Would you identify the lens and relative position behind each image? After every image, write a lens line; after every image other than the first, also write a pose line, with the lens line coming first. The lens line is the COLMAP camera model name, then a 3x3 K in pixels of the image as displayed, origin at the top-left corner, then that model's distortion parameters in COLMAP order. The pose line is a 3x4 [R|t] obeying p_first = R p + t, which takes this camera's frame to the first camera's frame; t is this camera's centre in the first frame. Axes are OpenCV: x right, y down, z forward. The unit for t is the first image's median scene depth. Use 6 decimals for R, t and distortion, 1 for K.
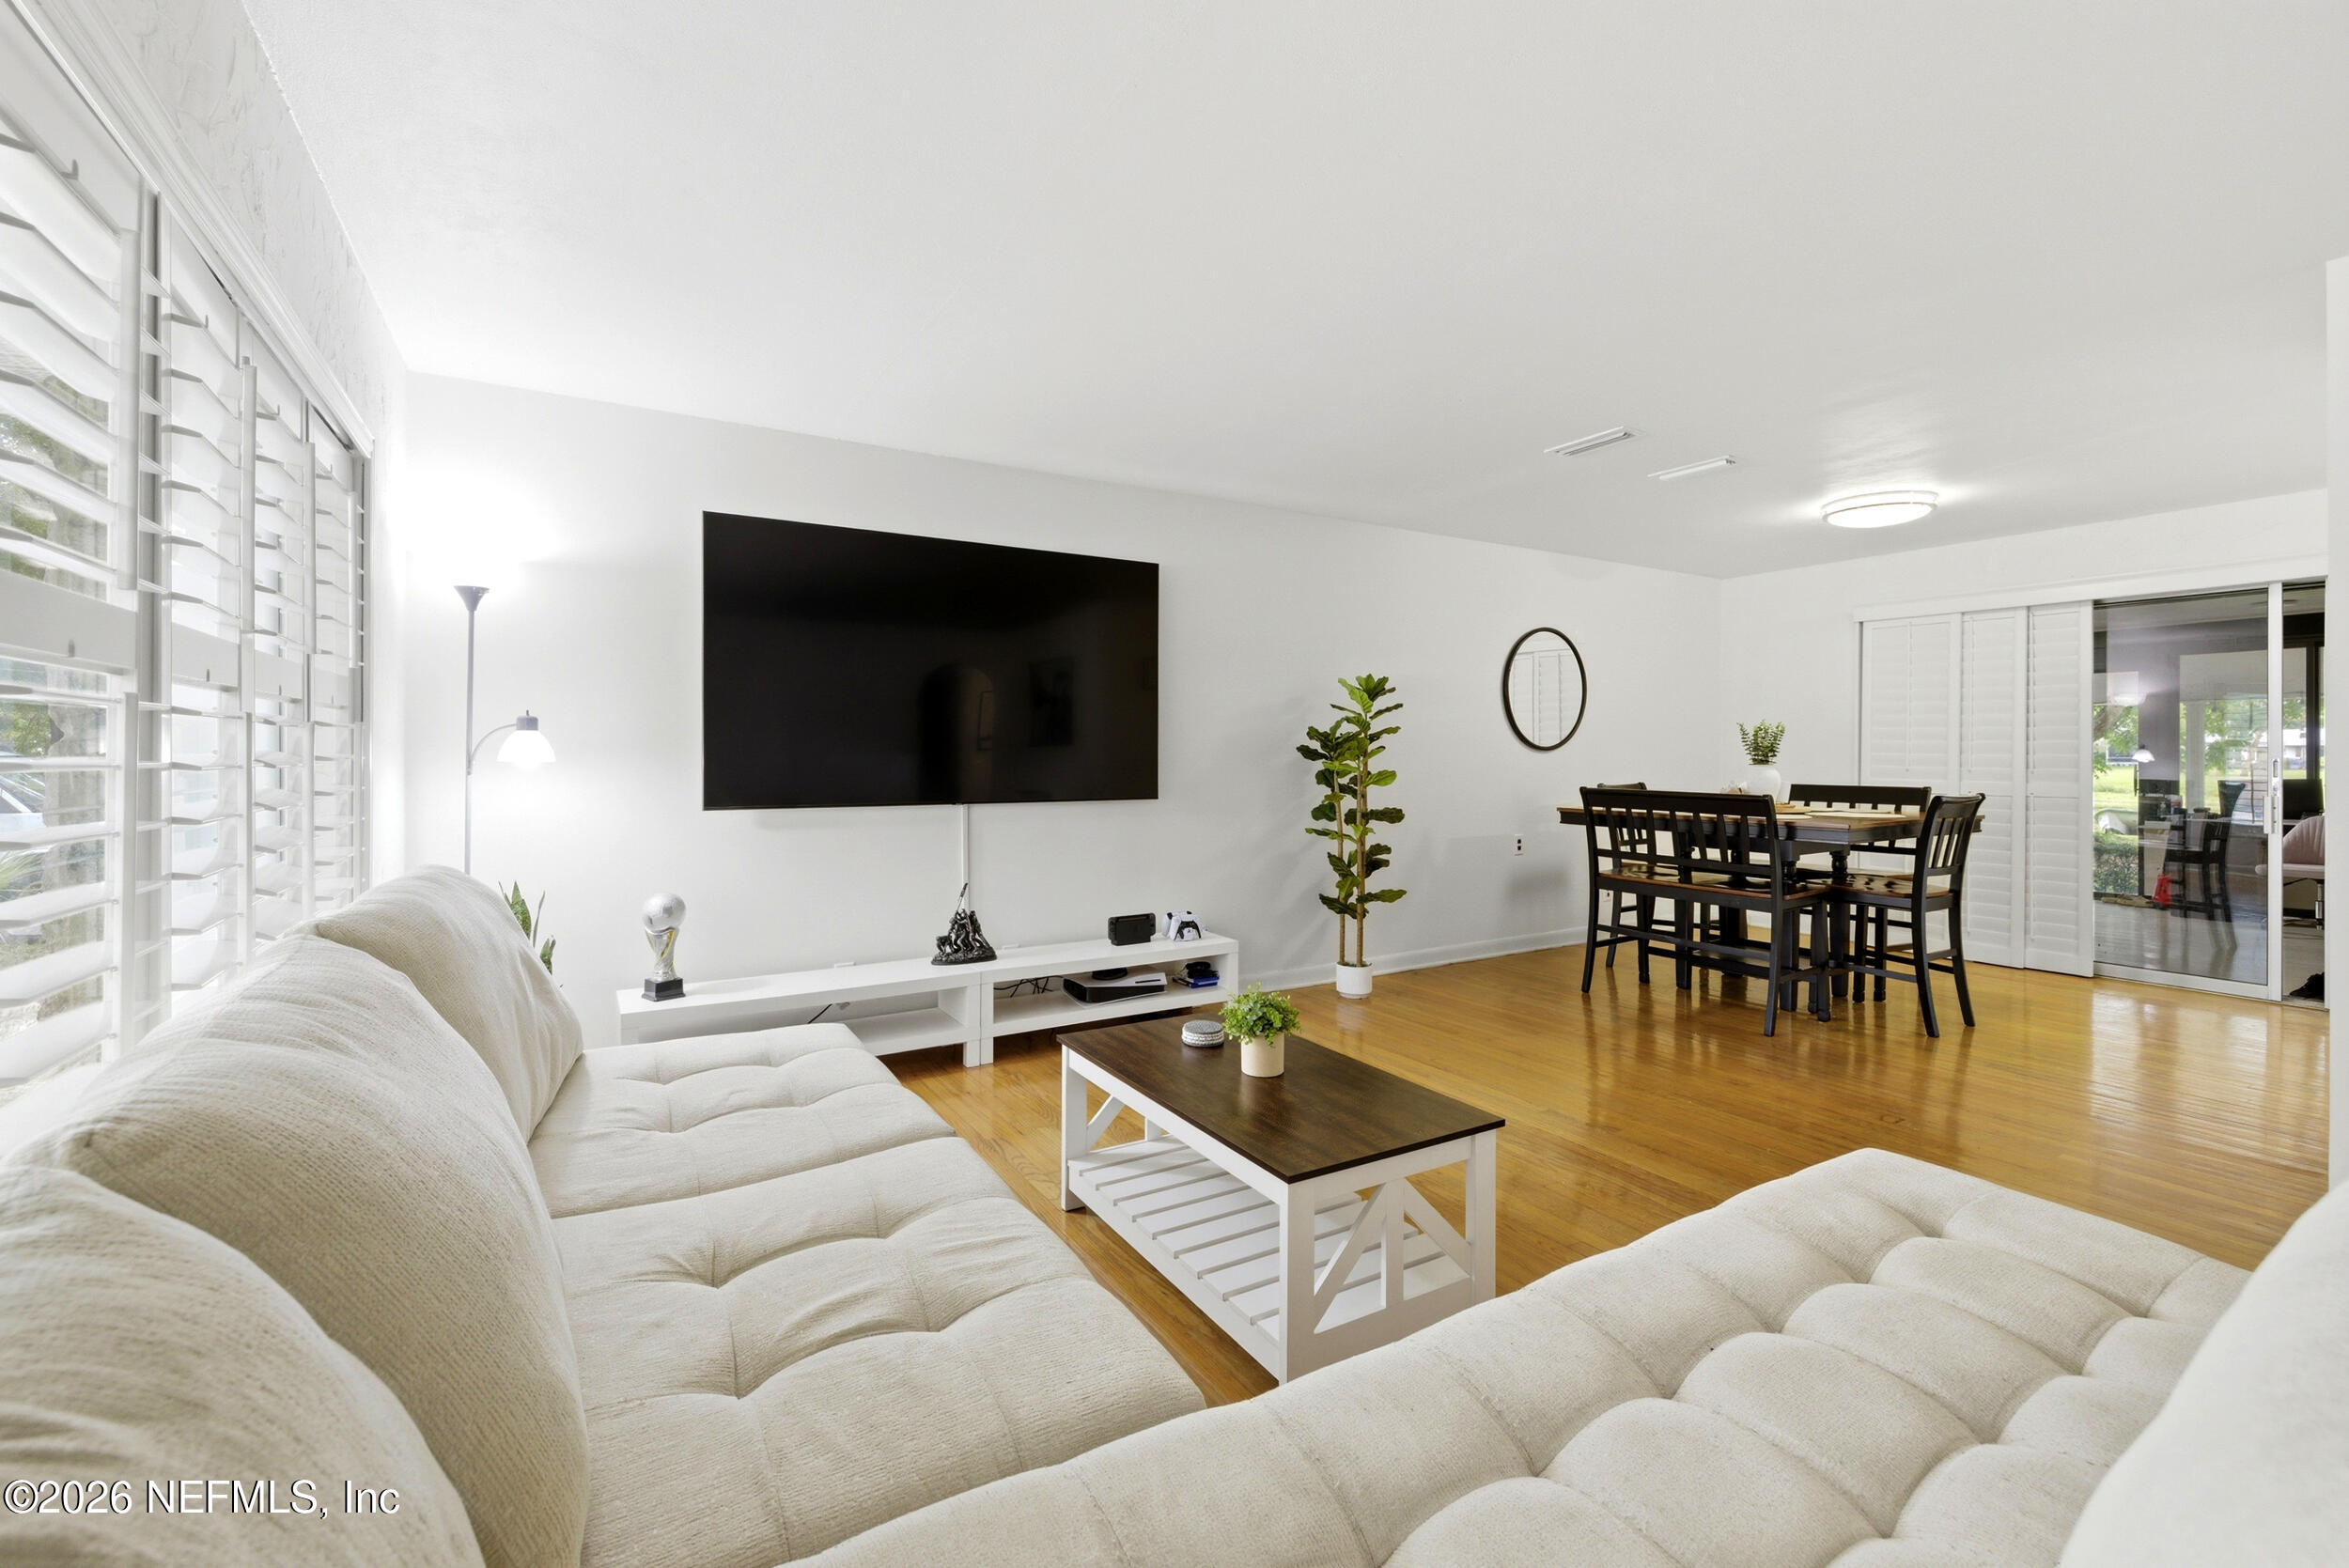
lens RADIAL K [[995.1, 0, 1173.3], [0, 995.1, 762.0], [0, 0, 1]] dist [-0.000464, -0.000060]
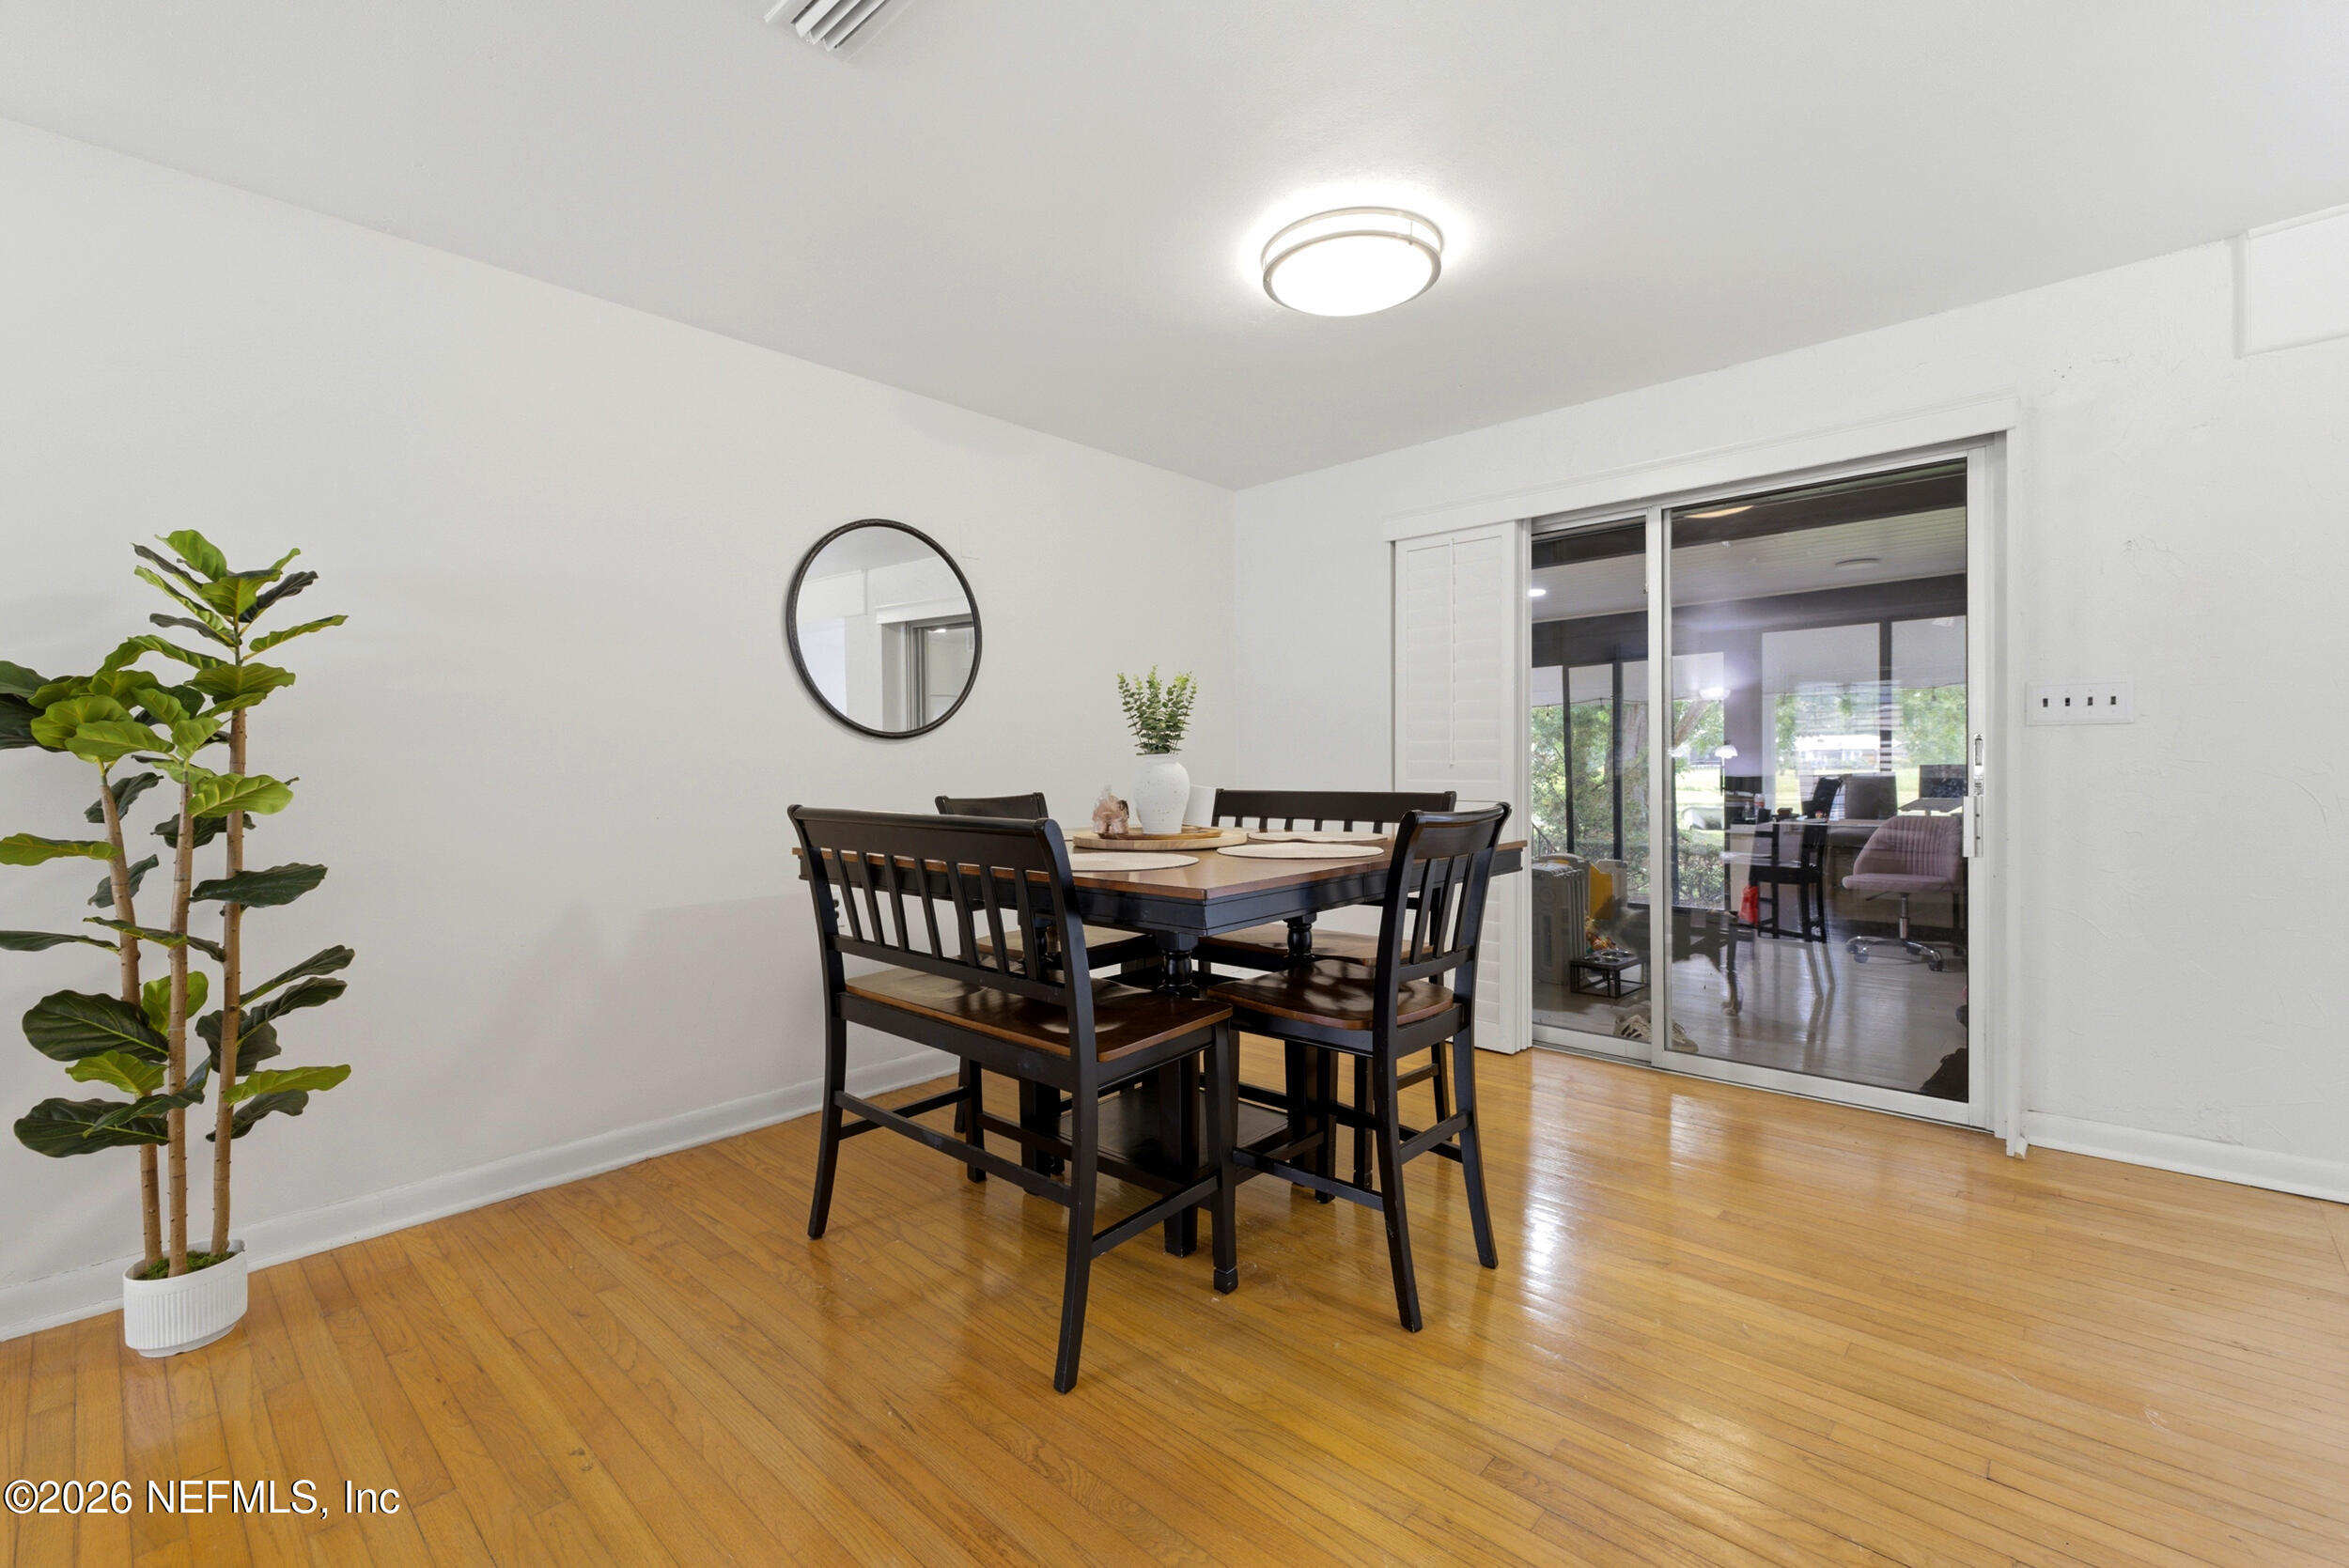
lens RADIAL K [[1051.0, 0, 1174.5], [0, 1051.0, 784.0], [0, 0, 1]] dist [0.032432, 0.000042]
pose [[0.955703, -0.014931, 0.293955, 0.420845], [0.011577, 0.999847, 0.013146, 0.010538], [-0.294106, -0.009161, 0.955729, 0.451905]]
